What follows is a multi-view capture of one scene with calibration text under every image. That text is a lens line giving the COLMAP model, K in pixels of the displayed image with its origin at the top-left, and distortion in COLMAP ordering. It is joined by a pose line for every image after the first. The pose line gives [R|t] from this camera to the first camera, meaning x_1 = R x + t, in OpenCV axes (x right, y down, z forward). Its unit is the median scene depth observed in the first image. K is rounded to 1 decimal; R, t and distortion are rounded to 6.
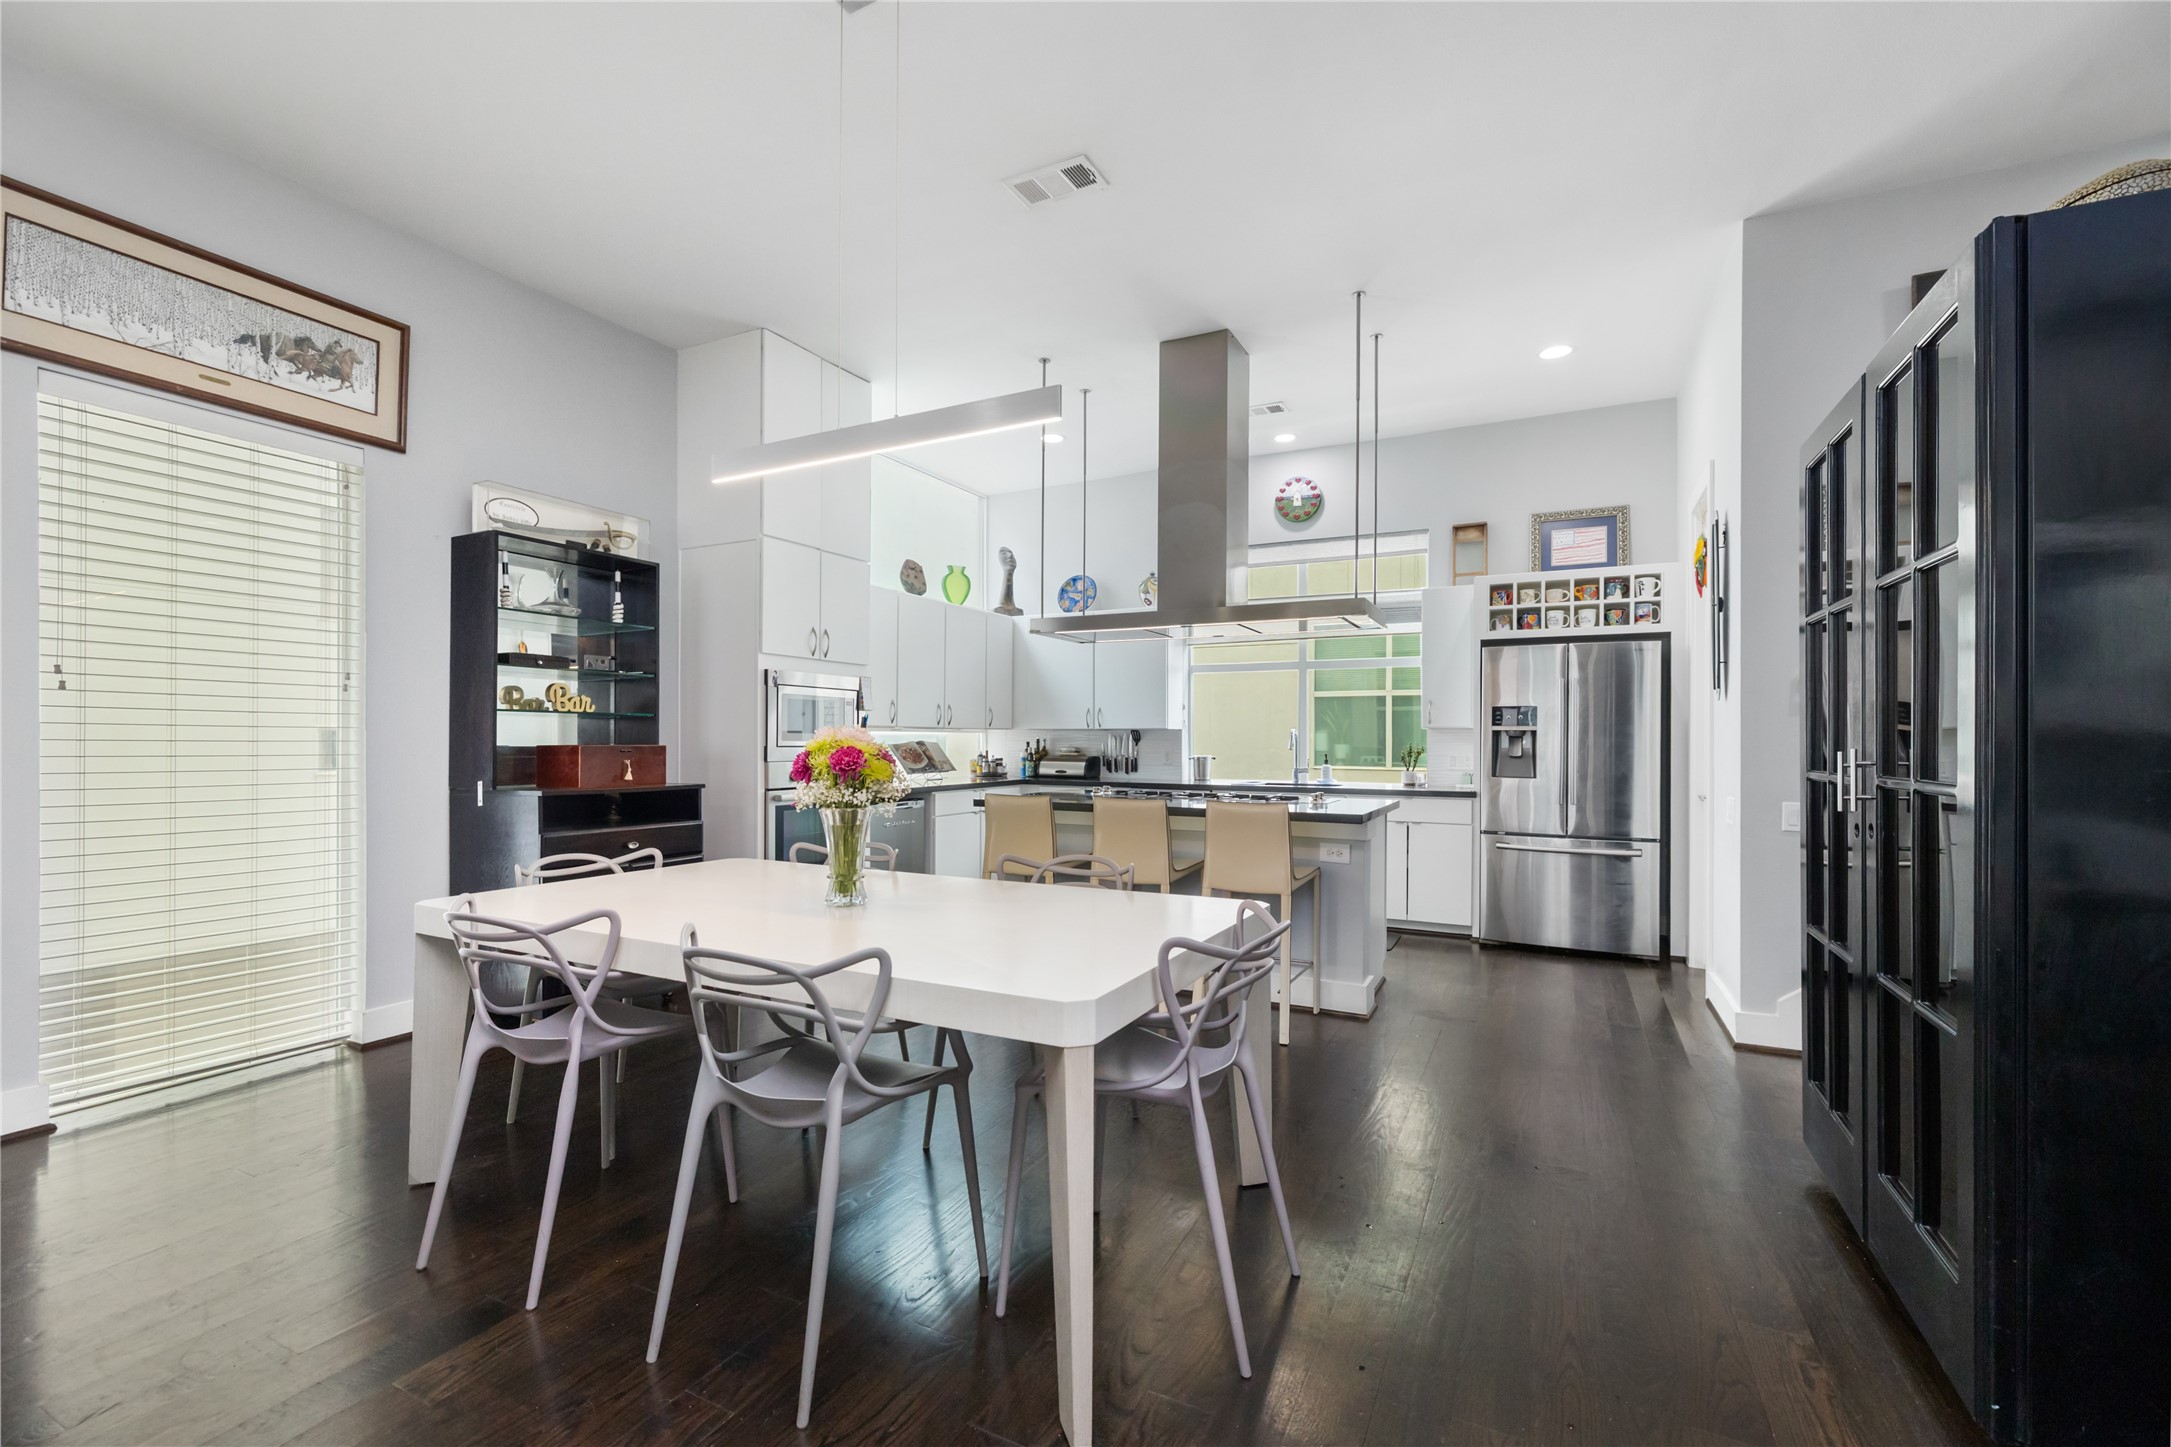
lens RADIAL K [[920.3, 0, 1092.5], [0, 920.3, 736.2], [0, 0, 1]] dist [0.000564, 0.000470]
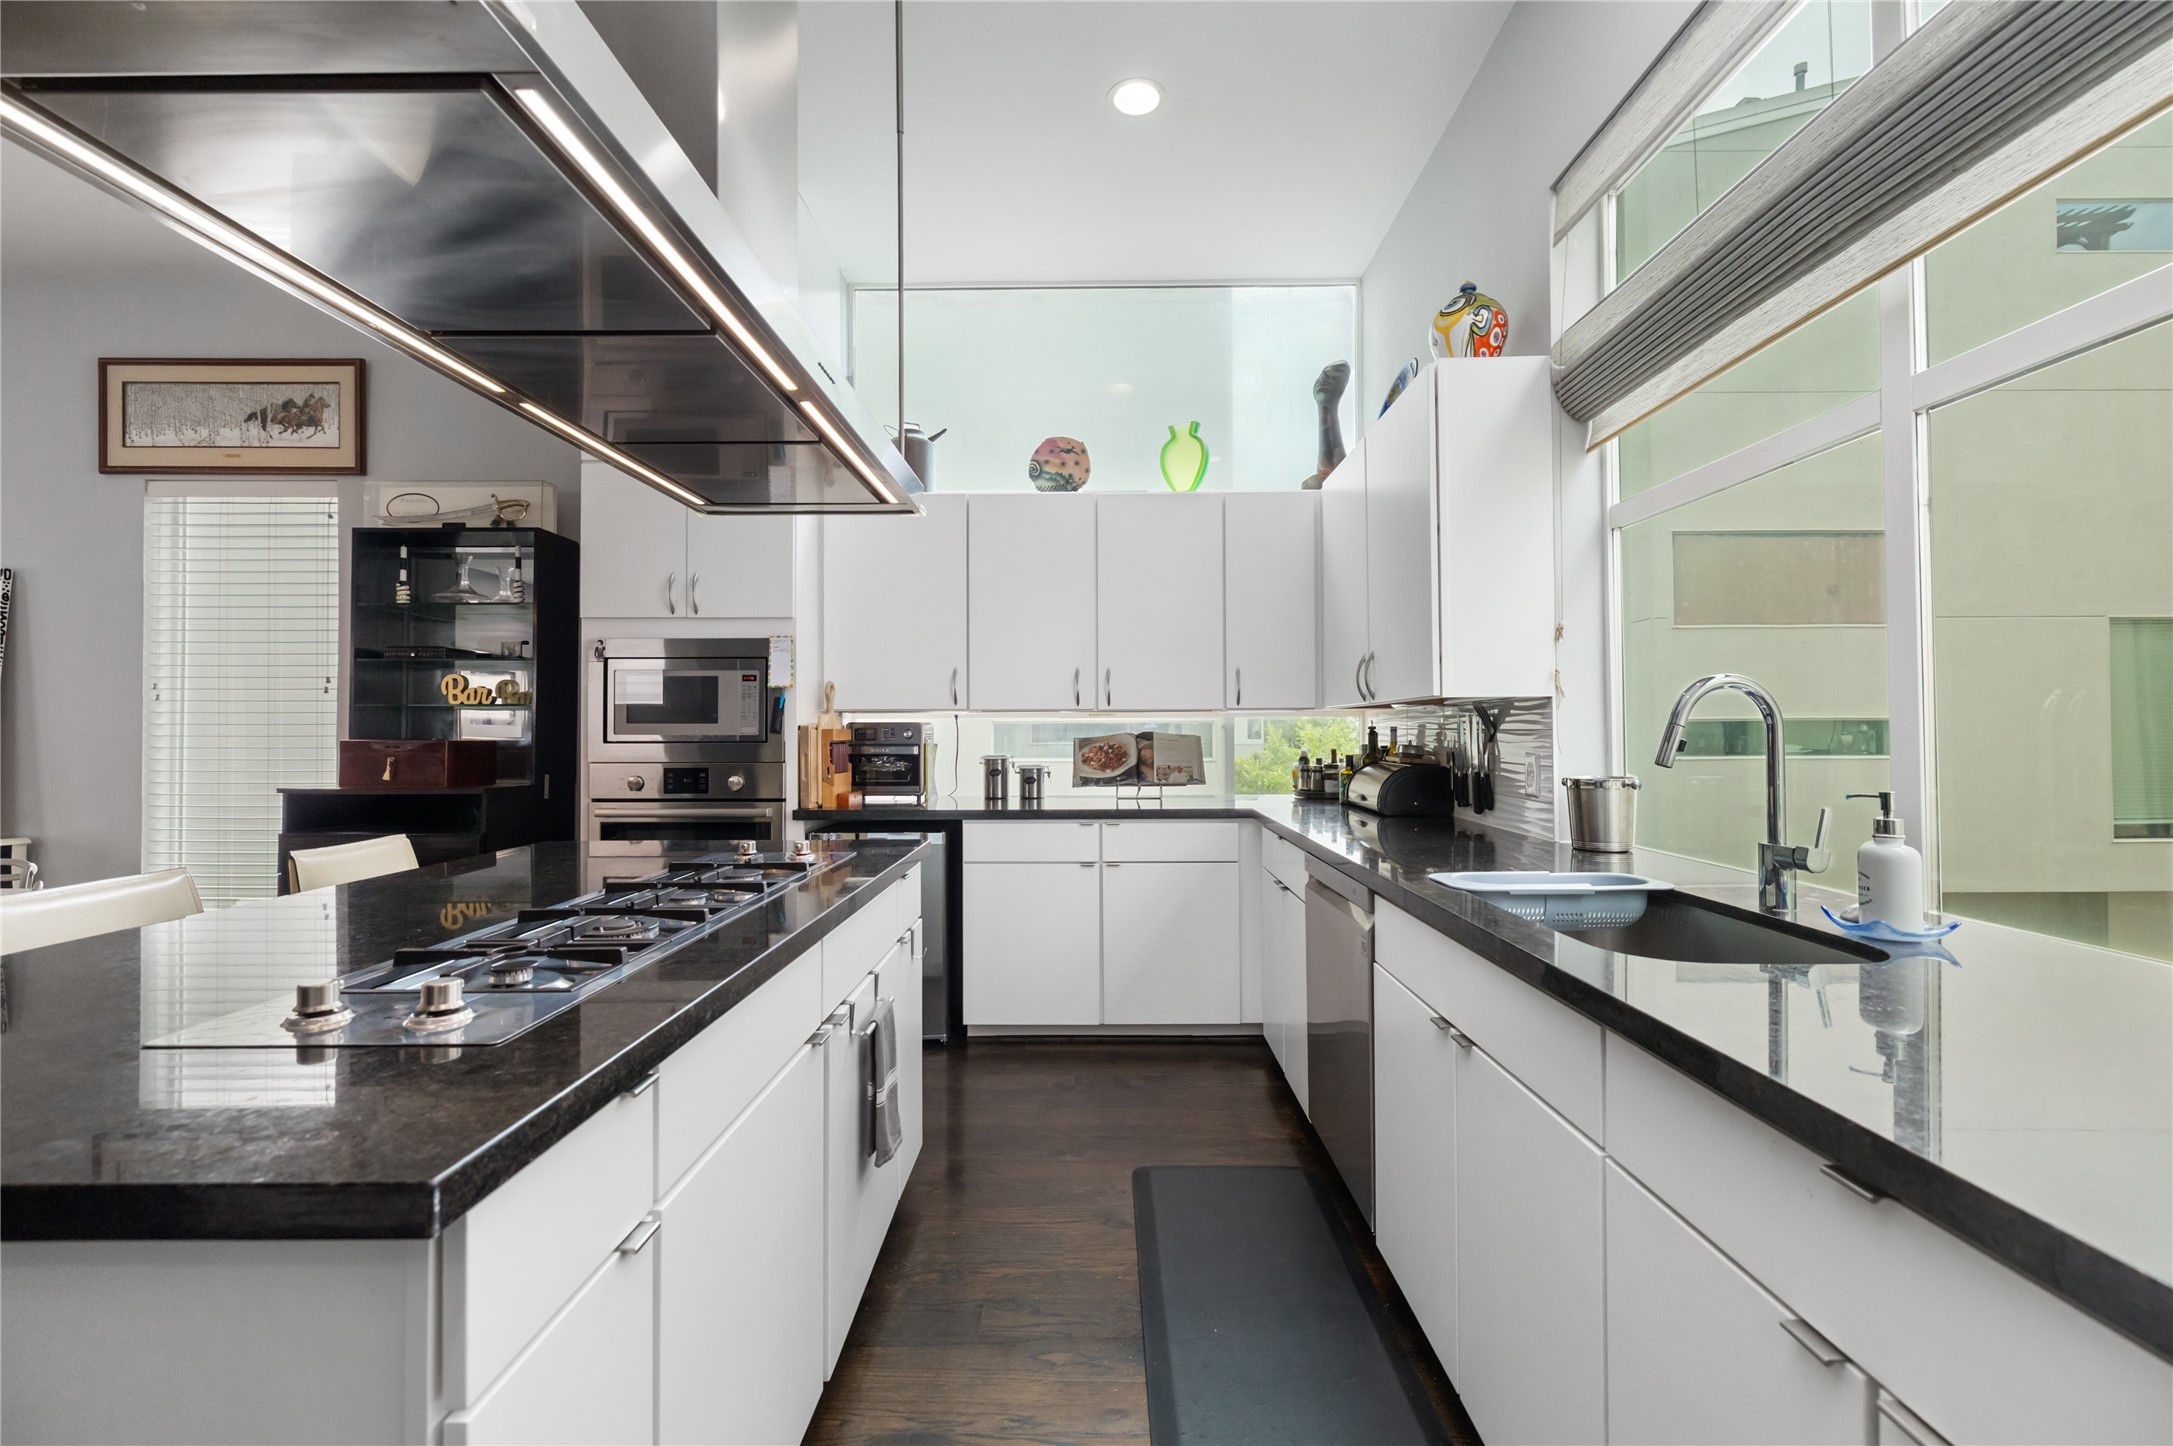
lens RADIAL K [[935.4, 0, 1084.4], [0, 935.4, 712.1], [0, 0, 1]] dist [-0.000212, -0.000027]
pose [[0.440630, -0.021031, -0.897443, 0.440802], [0.009364, 0.999779, -0.018831, 0.004076], [0.897640, -0.000106, 0.440729, 0.894134]]
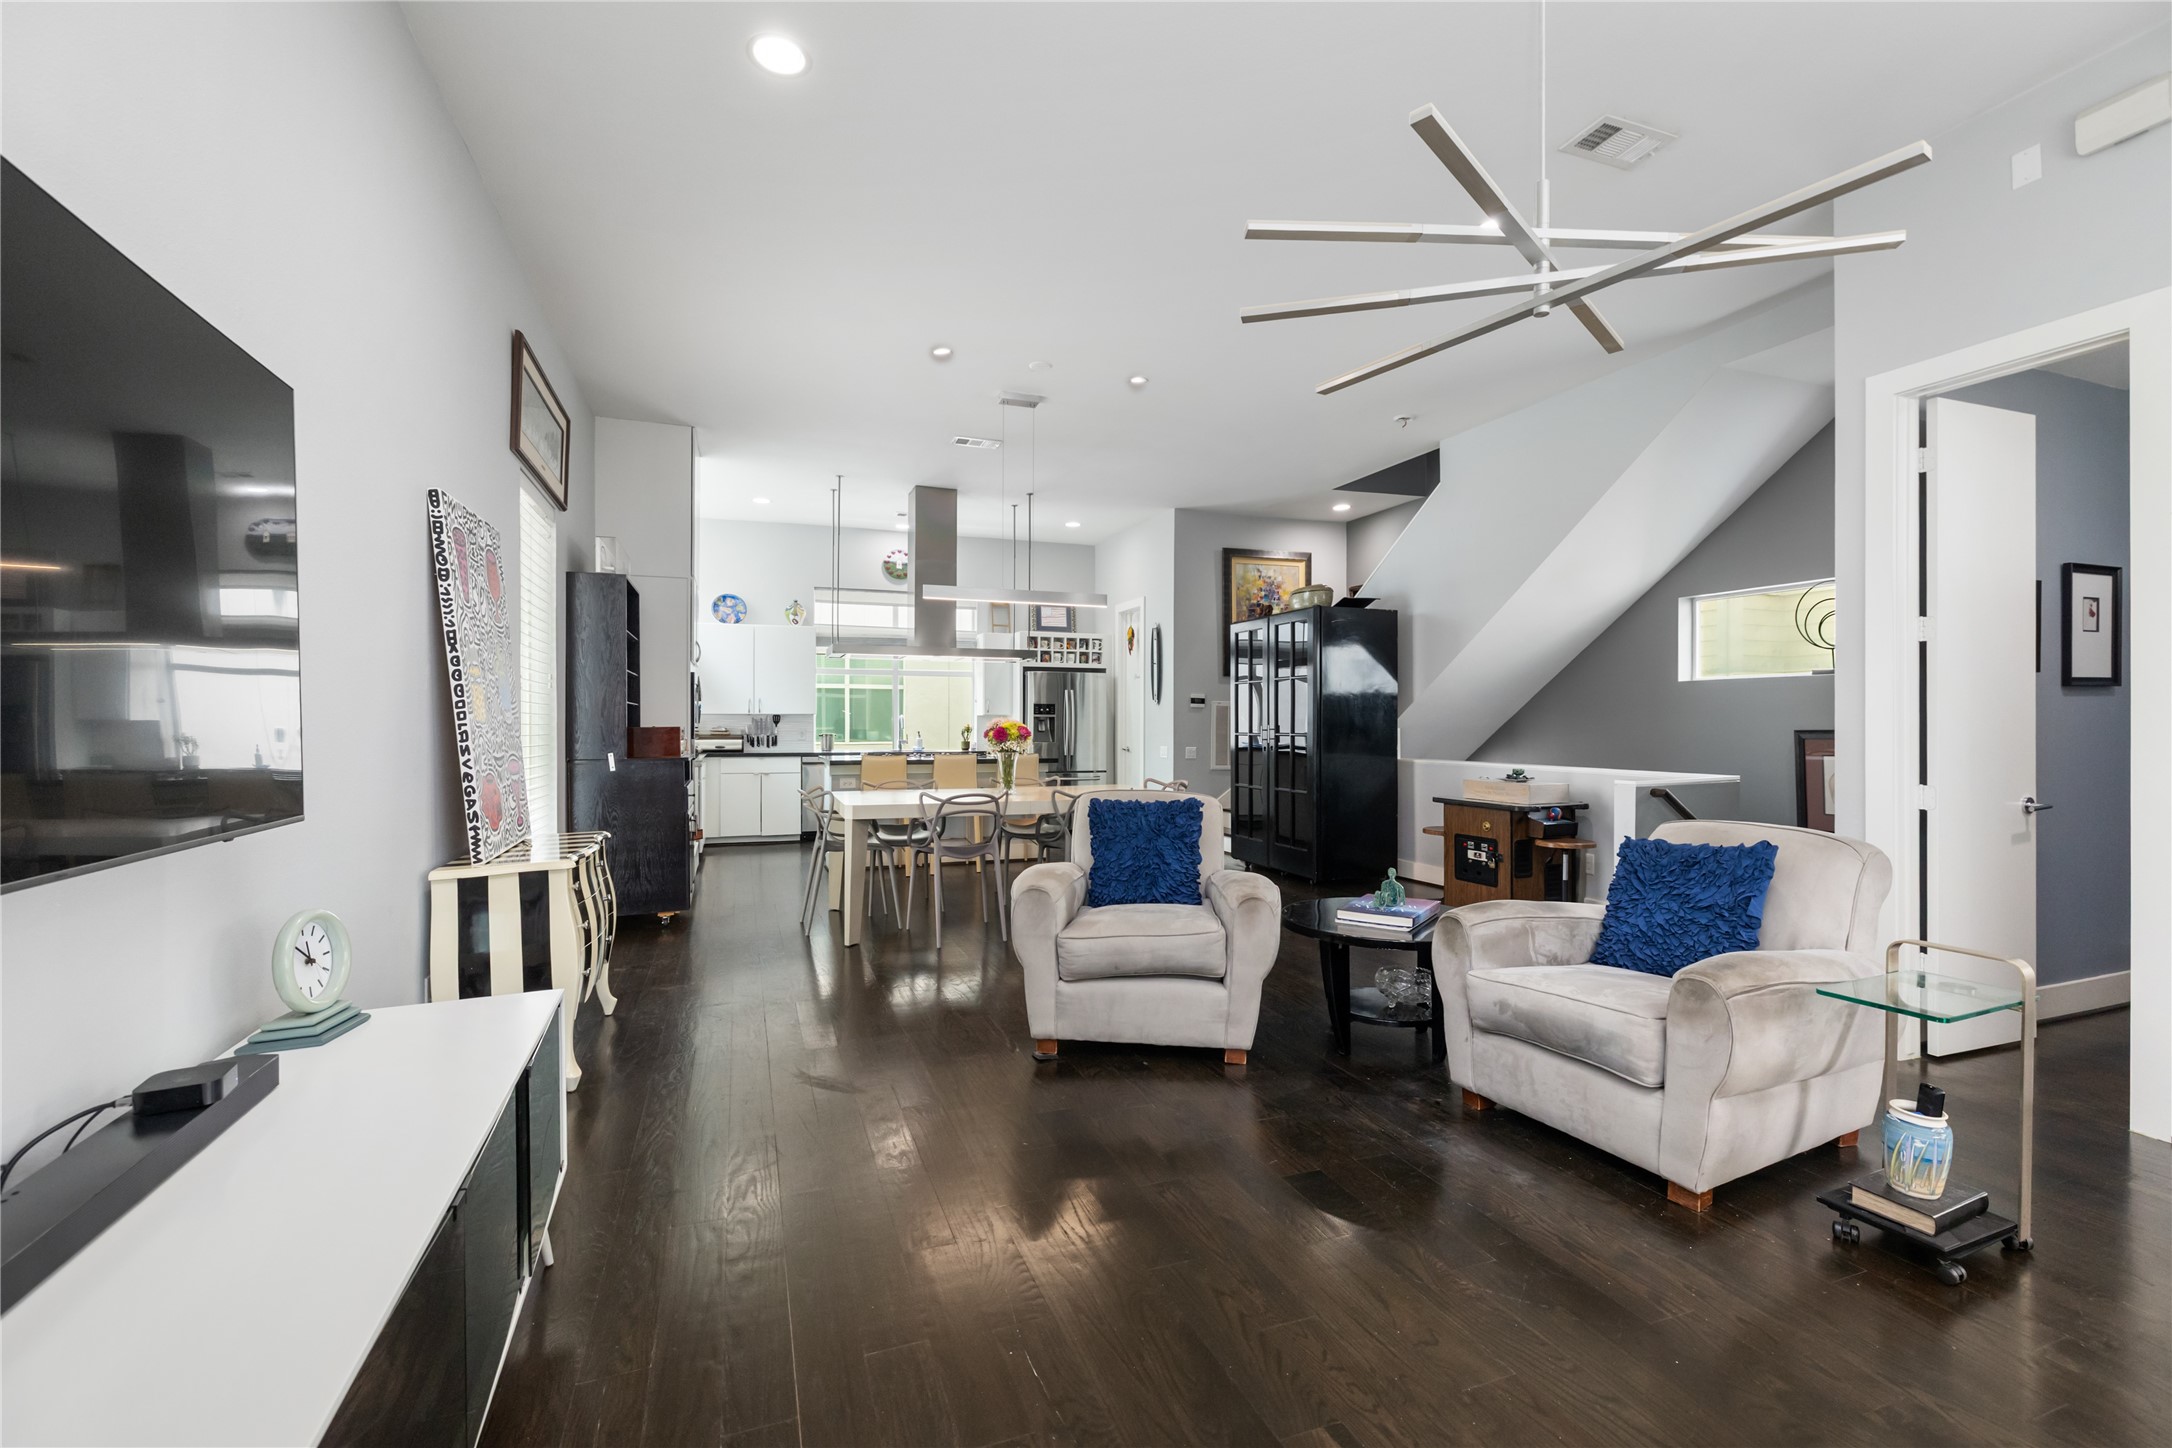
lens RADIAL K [[935.0, 0, 1083.9], [0, 935.0, 713.1], [0, 0, 1]] dist [-0.000212, -0.000027]
pose [[0.681118, 0.005915, 0.732149, -0.862621], [-0.002865, 0.999981, -0.005414, -0.003911], [-0.732168, 0.001590, 0.681123, -0.344147]]
